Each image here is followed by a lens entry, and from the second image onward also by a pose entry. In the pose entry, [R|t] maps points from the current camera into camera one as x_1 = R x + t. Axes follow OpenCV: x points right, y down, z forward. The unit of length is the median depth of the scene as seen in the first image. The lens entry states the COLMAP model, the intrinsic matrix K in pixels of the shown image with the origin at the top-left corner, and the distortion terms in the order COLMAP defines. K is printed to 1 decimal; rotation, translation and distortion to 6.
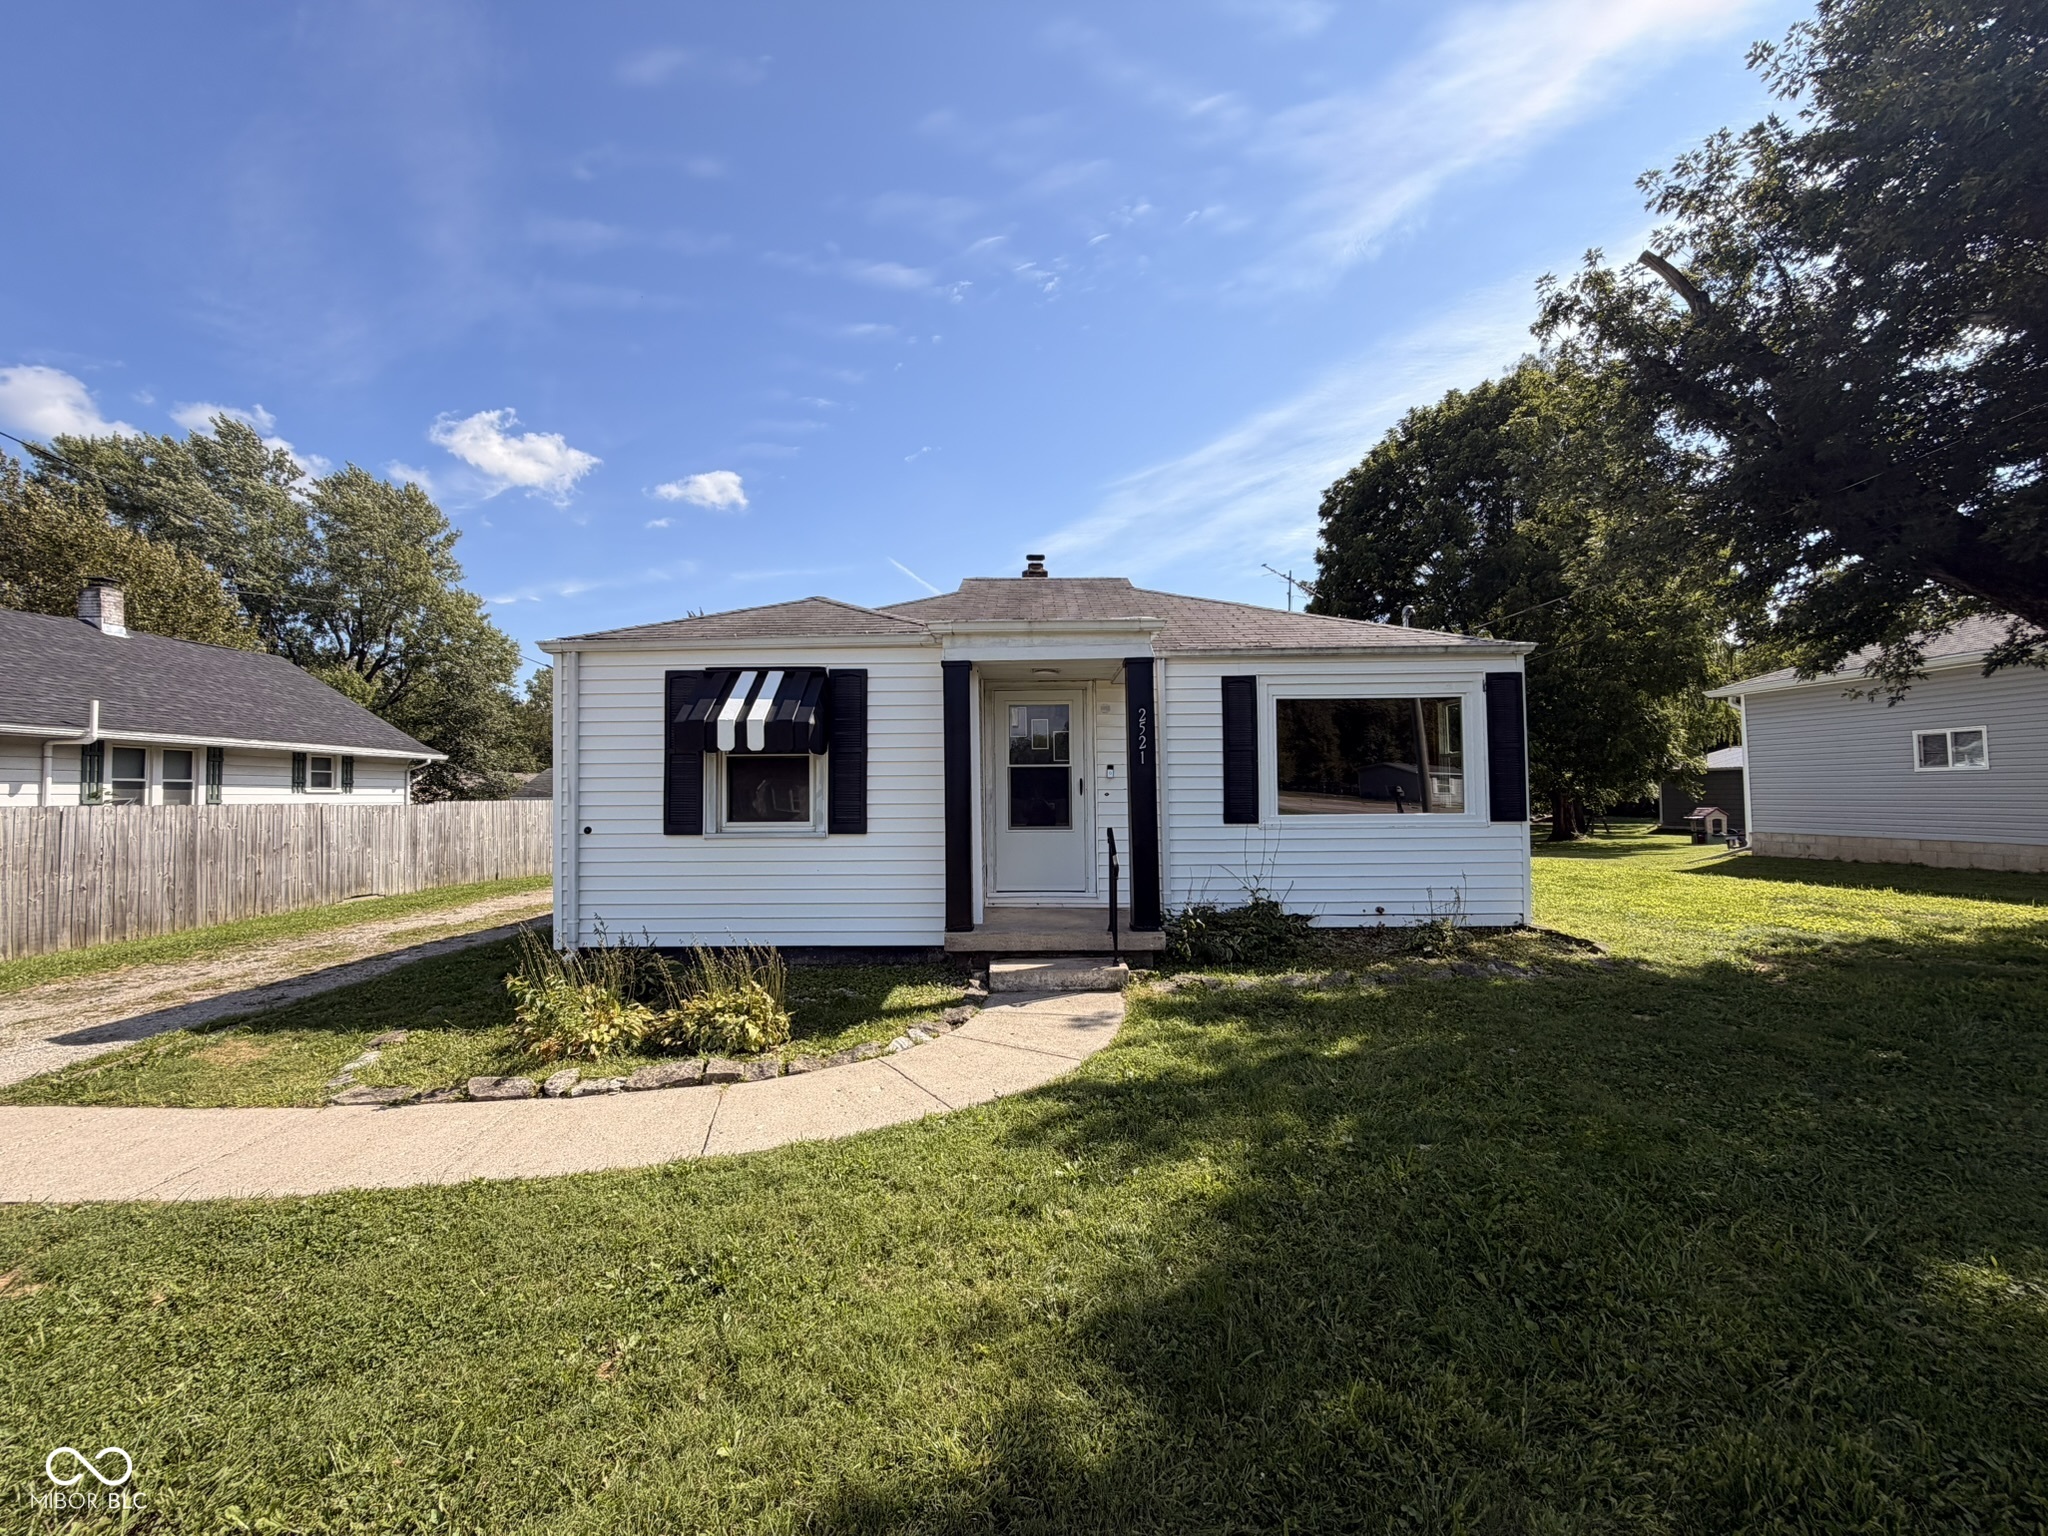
lens RADIAL K [[824.0, 0, 1024.0], [0, 824.0, 768.0], [0, 0, 1]] dist [-0.000527, -0.000075]
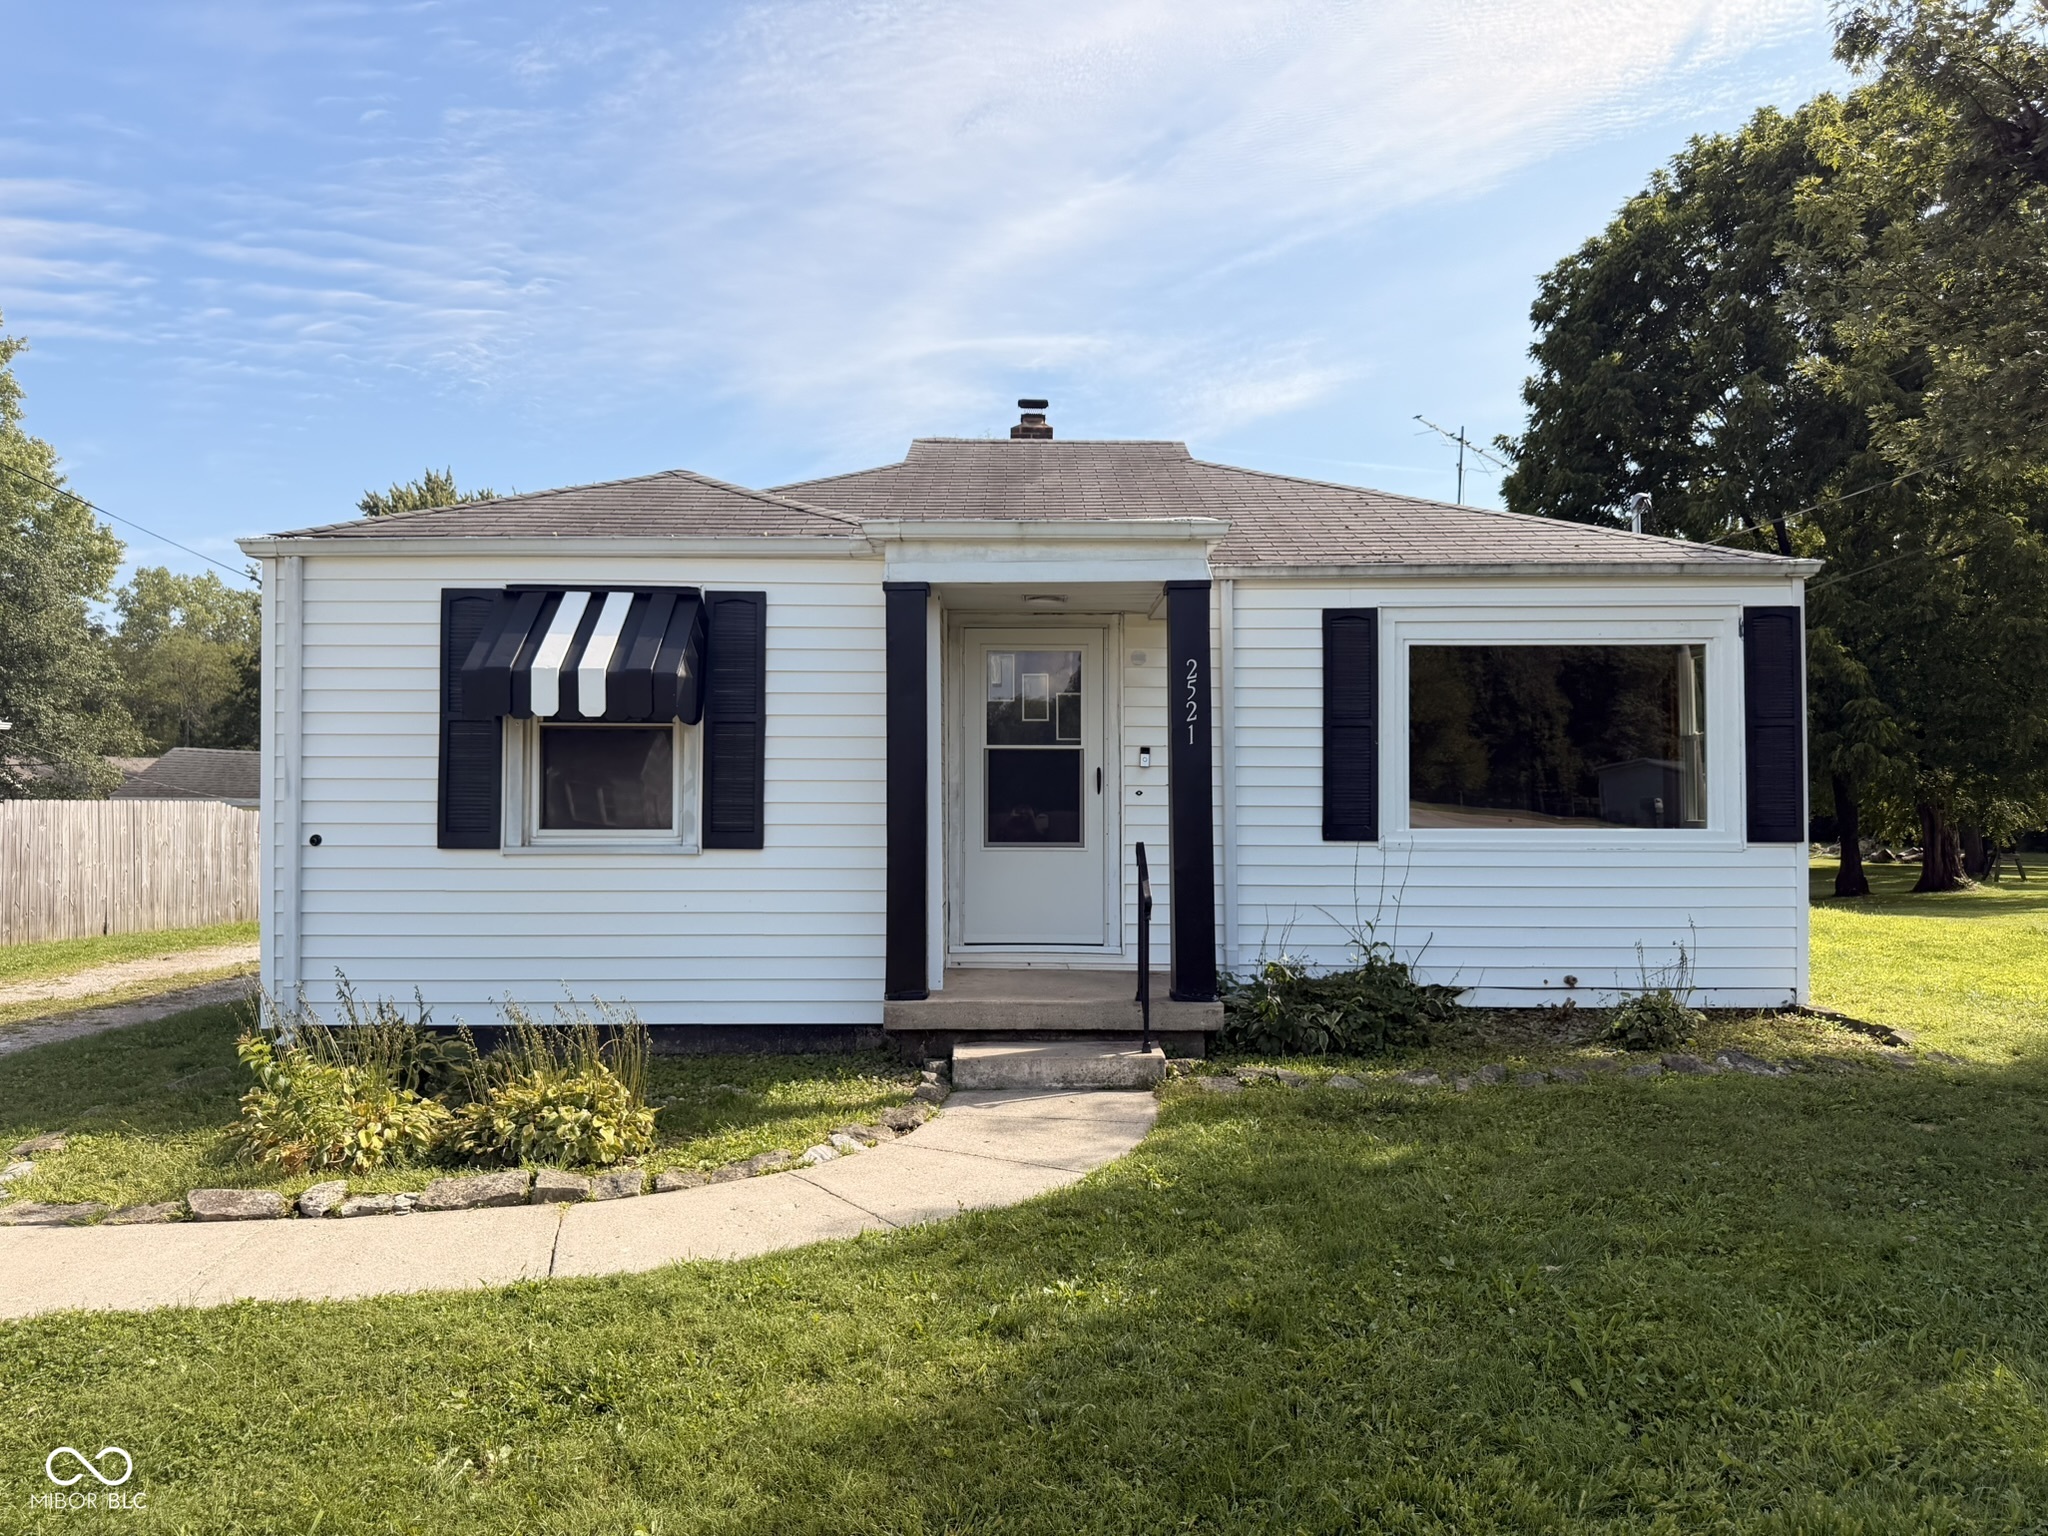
lens RADIAL K [[1428.3, 0, 1024.0], [0, 1428.3, 768.0], [0, 0, 1]] dist [0.119891, -0.171499]
pose [[0.999896, 0.011027, 0.009254, 0.001409], [-0.011097, 0.999910, 0.007552, 0.006145], [-0.009170, -0.007654, 0.999929, -0.118688]]
